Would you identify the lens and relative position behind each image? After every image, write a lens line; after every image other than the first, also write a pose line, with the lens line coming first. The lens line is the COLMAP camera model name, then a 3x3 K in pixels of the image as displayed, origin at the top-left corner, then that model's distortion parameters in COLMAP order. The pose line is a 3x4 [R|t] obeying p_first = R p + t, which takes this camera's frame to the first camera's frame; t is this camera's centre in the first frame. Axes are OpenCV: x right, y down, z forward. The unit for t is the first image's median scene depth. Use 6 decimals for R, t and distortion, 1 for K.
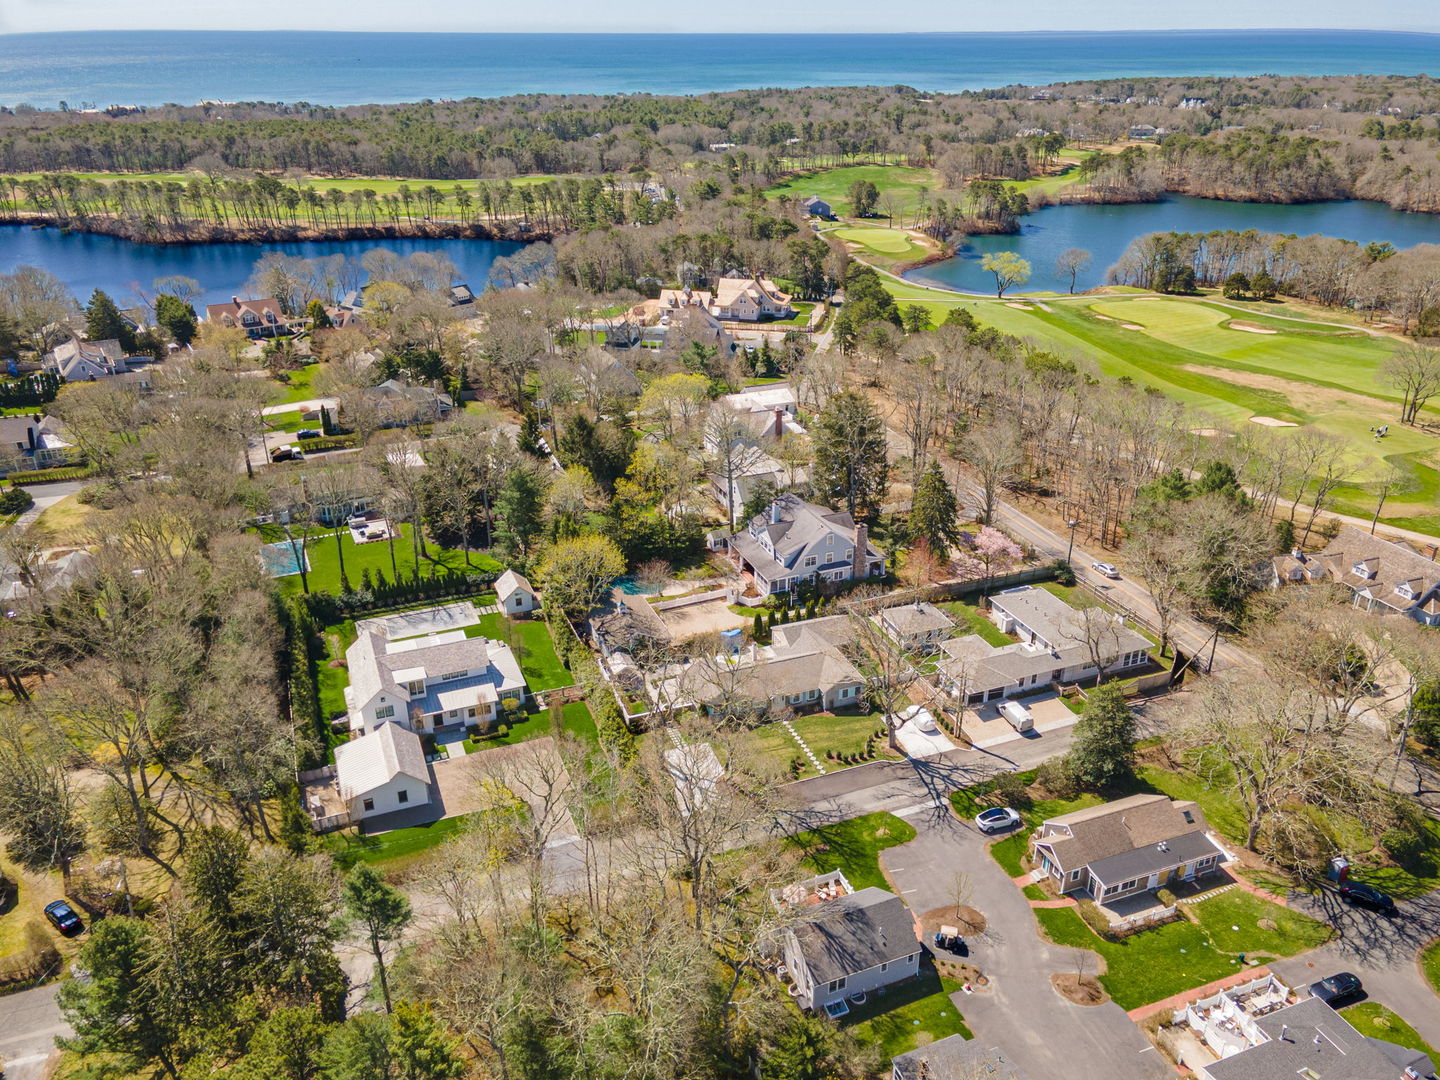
lens RADIAL K [[1104.4, 0, 720.0], [0, 1104.4, 540.0], [0, 0, 1]] dist [-0.007882, 0.015302]
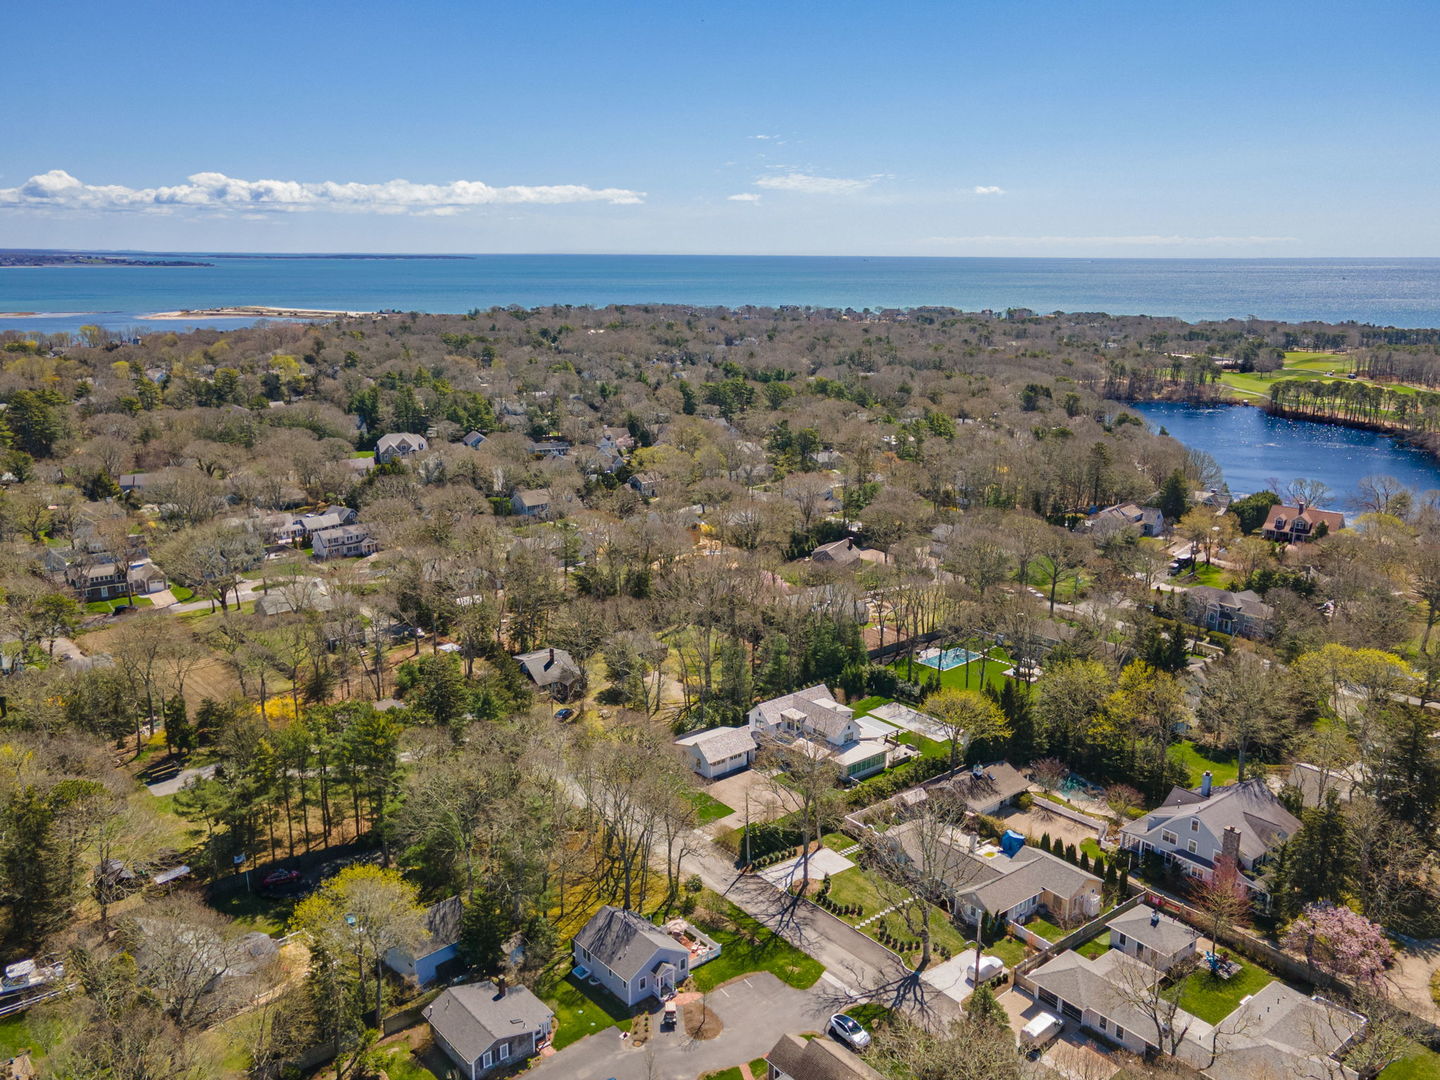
lens RADIAL K [[1121.7, 0, 672.2], [0, 1121.7, 539.0], [0, 0, 1]] dist [-0.037572, 0.079347]
pose [[0.265162, 0.227581, -0.936961, 0.827630], [-0.399149, 0.910481, 0.108189, -0.145321], [0.877707, 0.345300, 0.332264, 0.323119]]
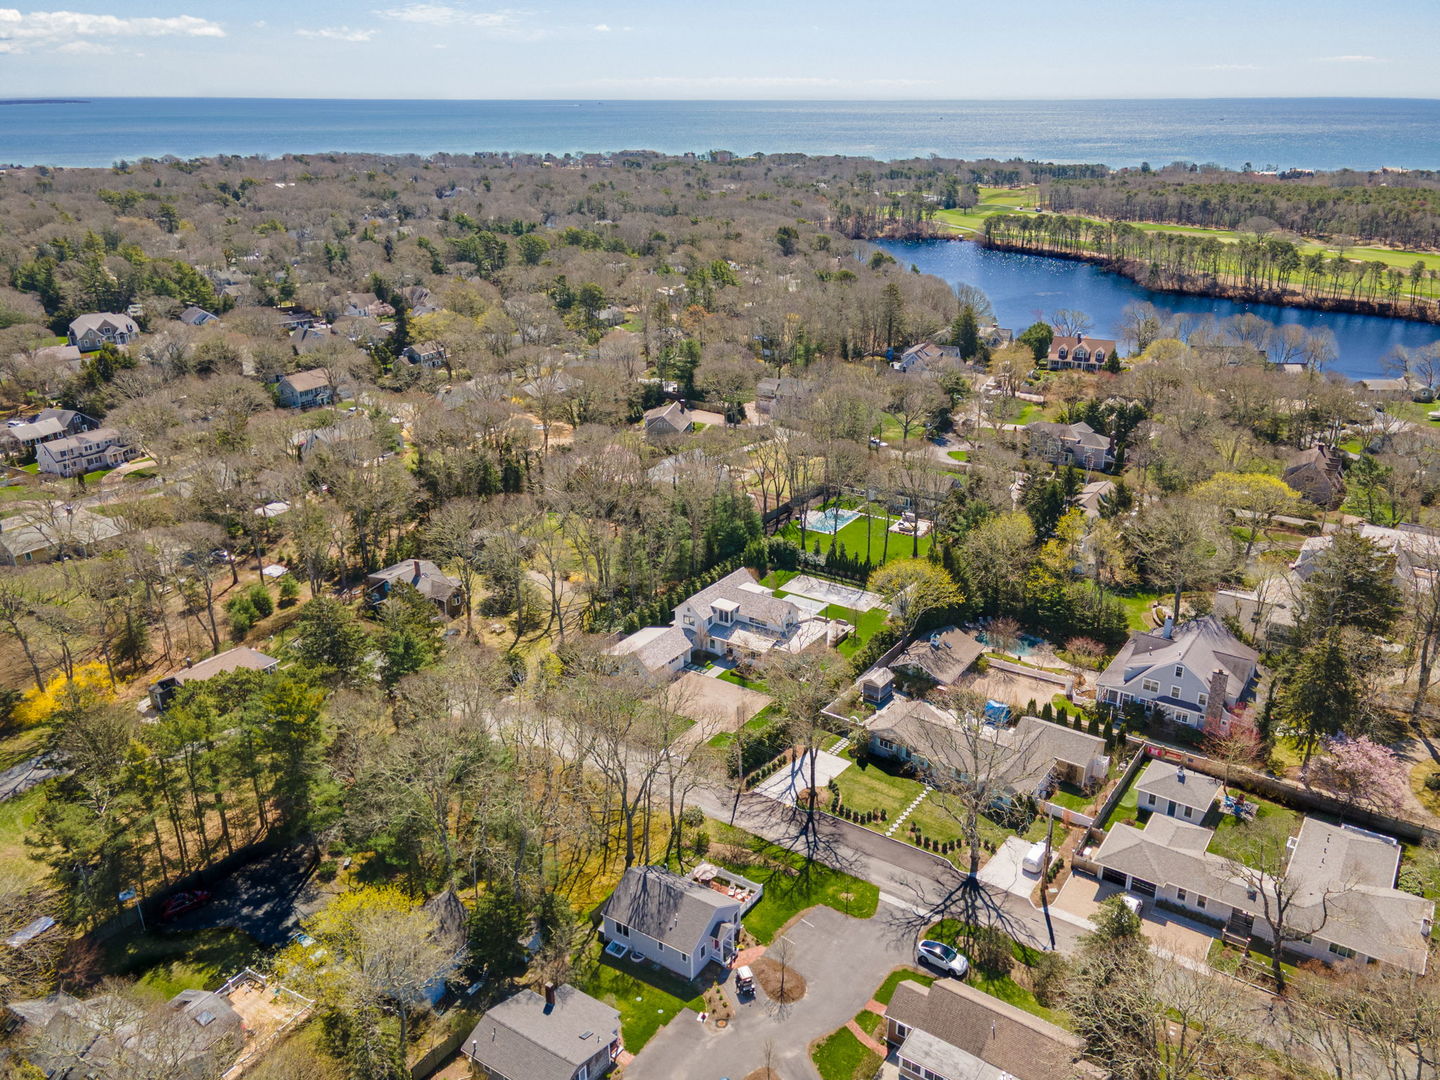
lens RADIAL K [[1104.4, 0, 720.0], [0, 1104.4, 540.0], [0, 0, 1]] dist [-0.007882, 0.015302]
pose [[0.546349, 0.302011, -0.781212, 0.601241], [-0.342288, 0.931792, 0.120841, -0.083509], [0.764423, 0.201378, 0.612458, 0.212210]]
